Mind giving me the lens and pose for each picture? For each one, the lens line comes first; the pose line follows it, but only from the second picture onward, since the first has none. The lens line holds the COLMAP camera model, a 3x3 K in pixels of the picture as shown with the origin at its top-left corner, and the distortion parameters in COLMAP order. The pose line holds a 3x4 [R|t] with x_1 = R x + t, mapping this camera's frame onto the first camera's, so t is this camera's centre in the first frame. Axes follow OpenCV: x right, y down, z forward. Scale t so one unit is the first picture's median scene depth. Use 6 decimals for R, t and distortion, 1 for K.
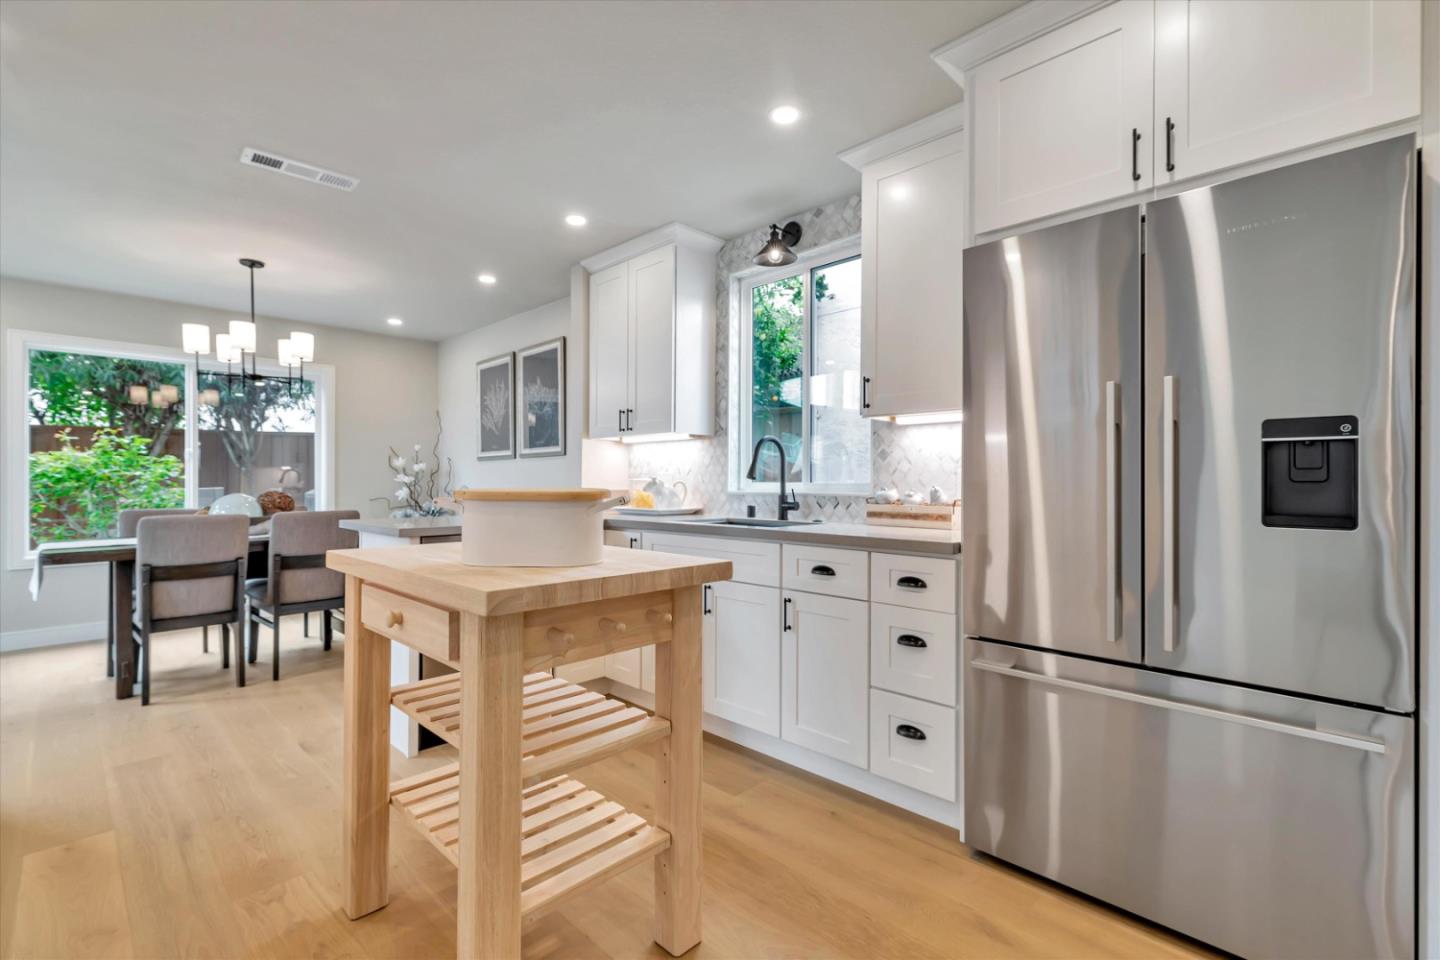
lens RADIAL K [[645.4, 0, 728.8], [0, 645.4, 479.4], [0, 0, 1]] dist [0.001918, -0.000127]
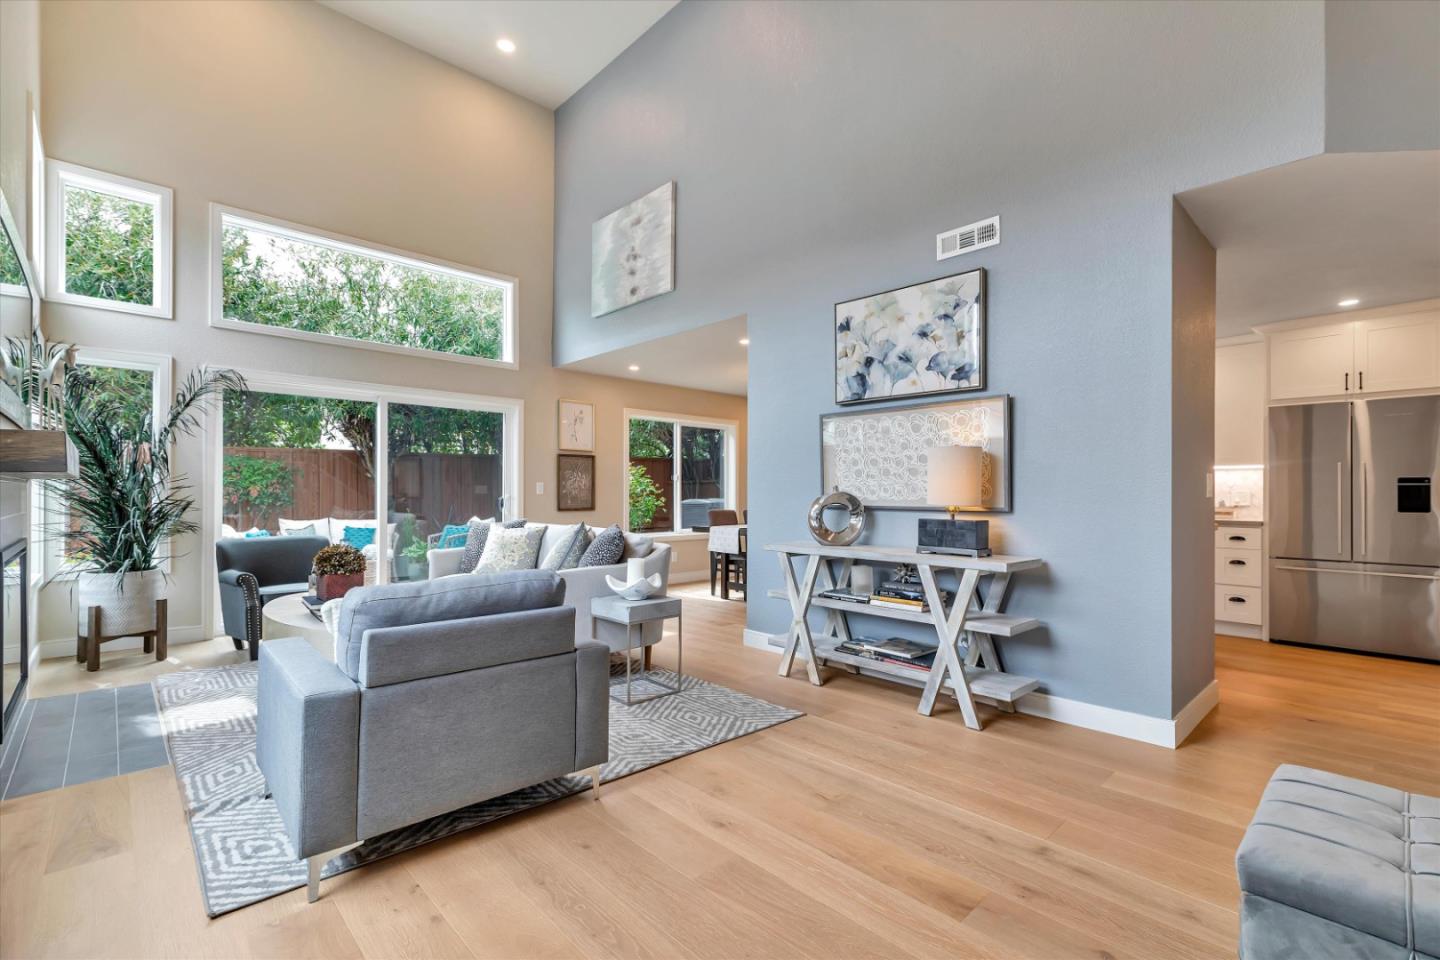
lens RADIAL K [[645.4, 0, 727.0], [0, 645.4, 484.7], [0, 0, 1]] dist [0.001918, -0.000127]
pose [[0.999030, 0.002242, -0.043983, -0.901380], [-0.002564, 0.999970, -0.007271, -0.012043], [0.043966, 0.007377, 0.999006, -0.895325]]
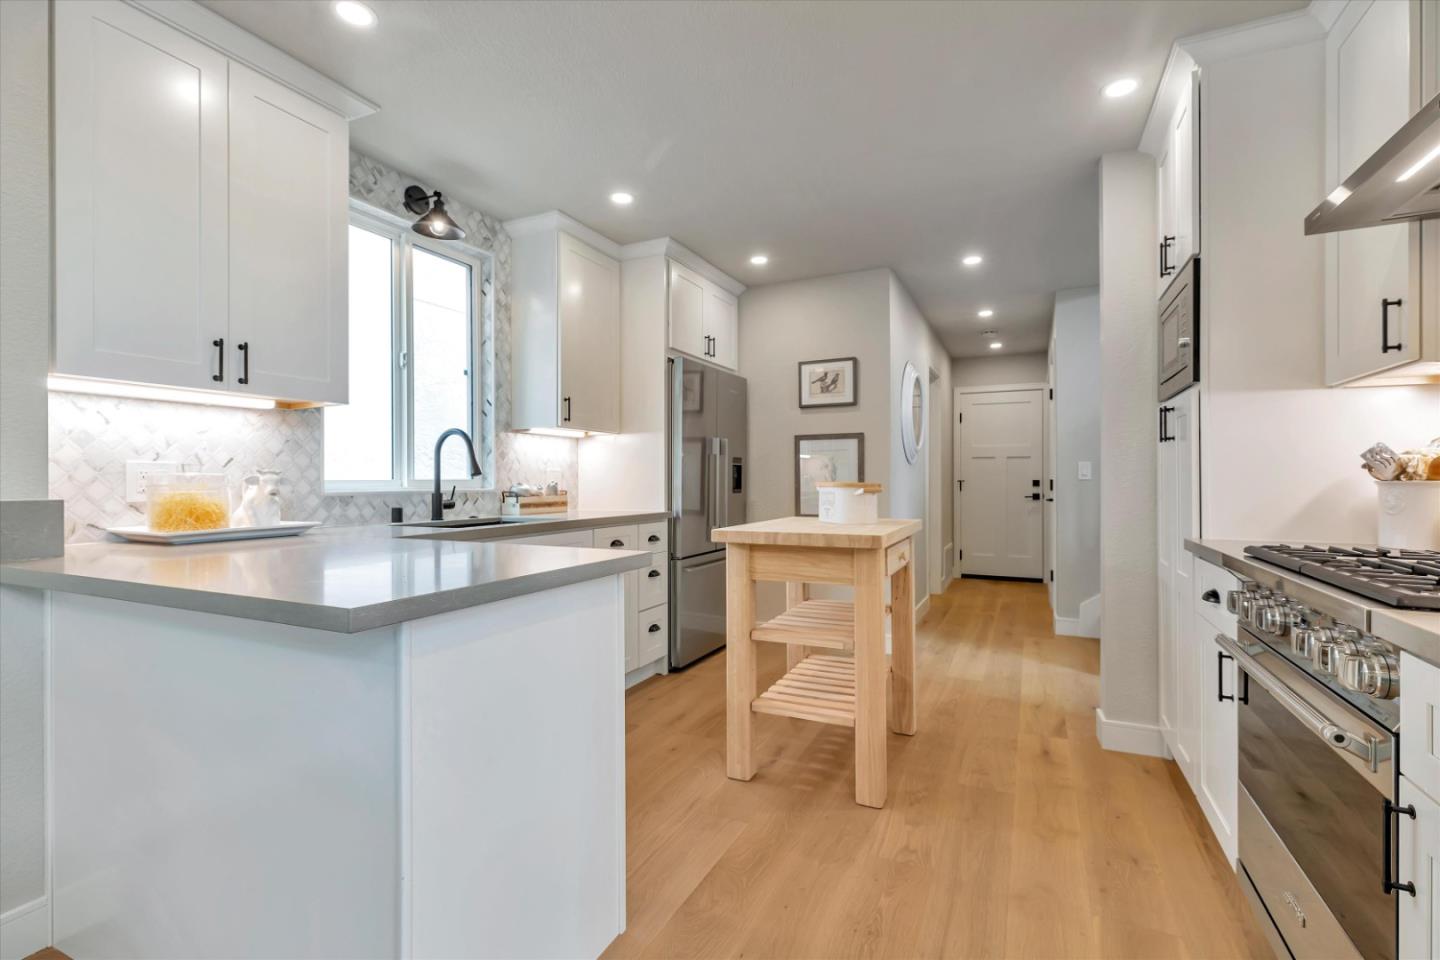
lens RADIAL K [[645.4, 0, 730.3], [0, 645.4, 472.5], [0, 0, 1]] dist [0.001918, -0.000127]
pose [[-0.329146, 0.008388, 0.944242, -0.801685], [-0.002157, 0.999951, -0.009635, 0.002985], [-0.944277, -0.005208, -0.329112, 0.802254]]
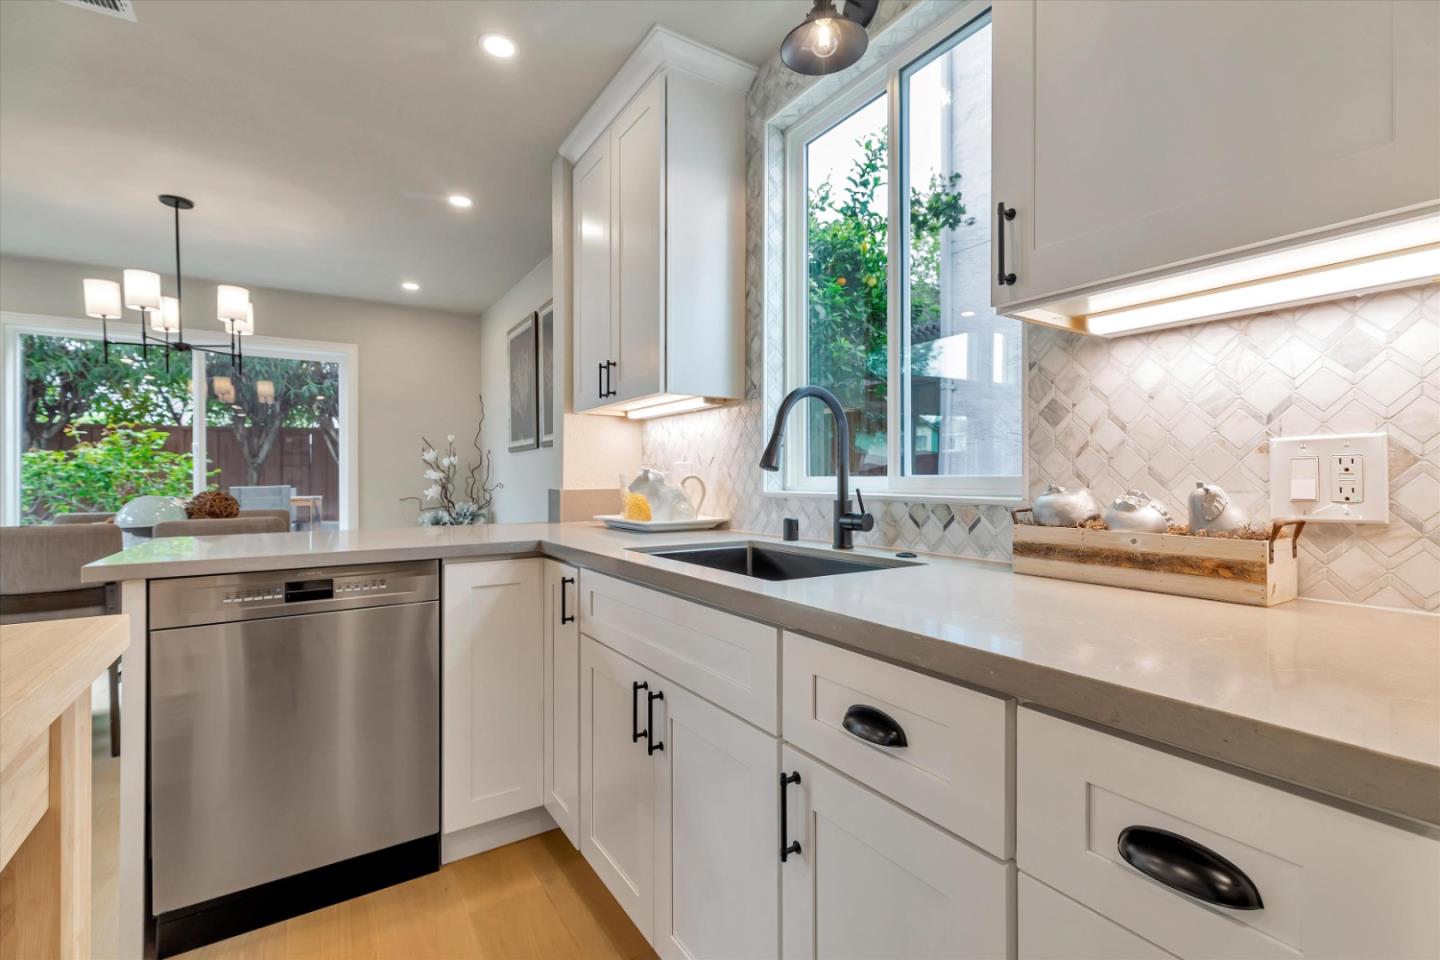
lens RADIAL K [[645.4, 0, 725.2], [0, 645.4, 475.5], [0, 0, 1]] dist [0.001918, -0.000127]
pose [[0.974044, -0.006901, -0.226254, 0.096631], [0.007365, 0.999972, 0.001208, 0.002439], [0.226240, -0.002843, 0.974067, 0.416654]]
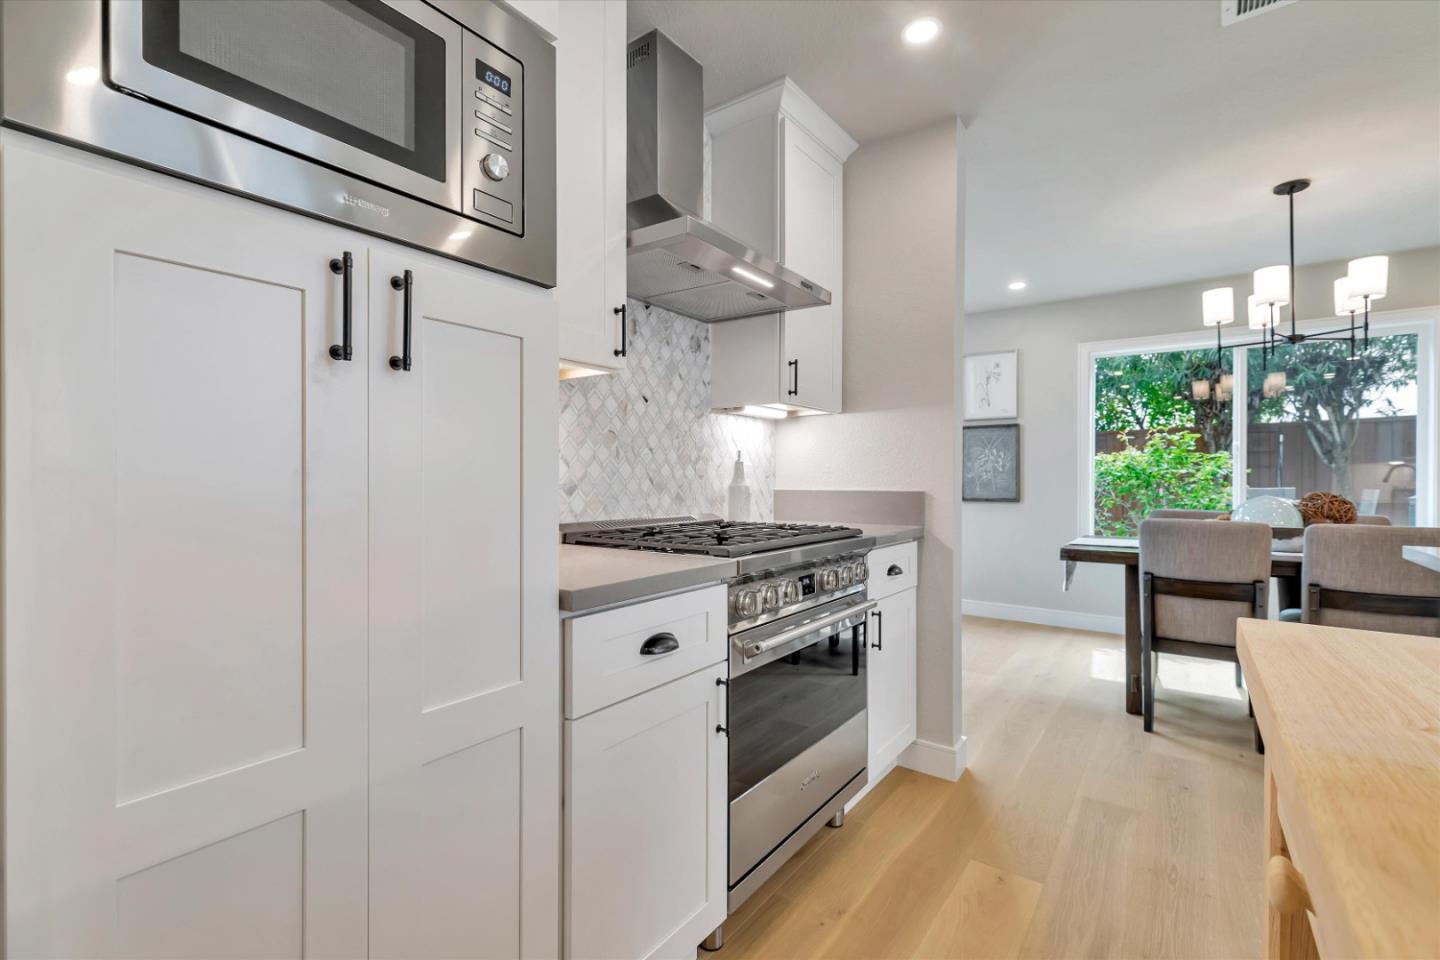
lens RADIAL K [[645.4, 0, 720.9], [0, 645.4, 478.6], [0, 0, 1]] dist [0.001918, -0.000127]
pose [[0.137945, 0.001318, -0.990439, -0.094399], [-0.001699, 0.999998, 0.001094, 0.002704], [0.990438, 0.001531, 0.137947, 0.264126]]
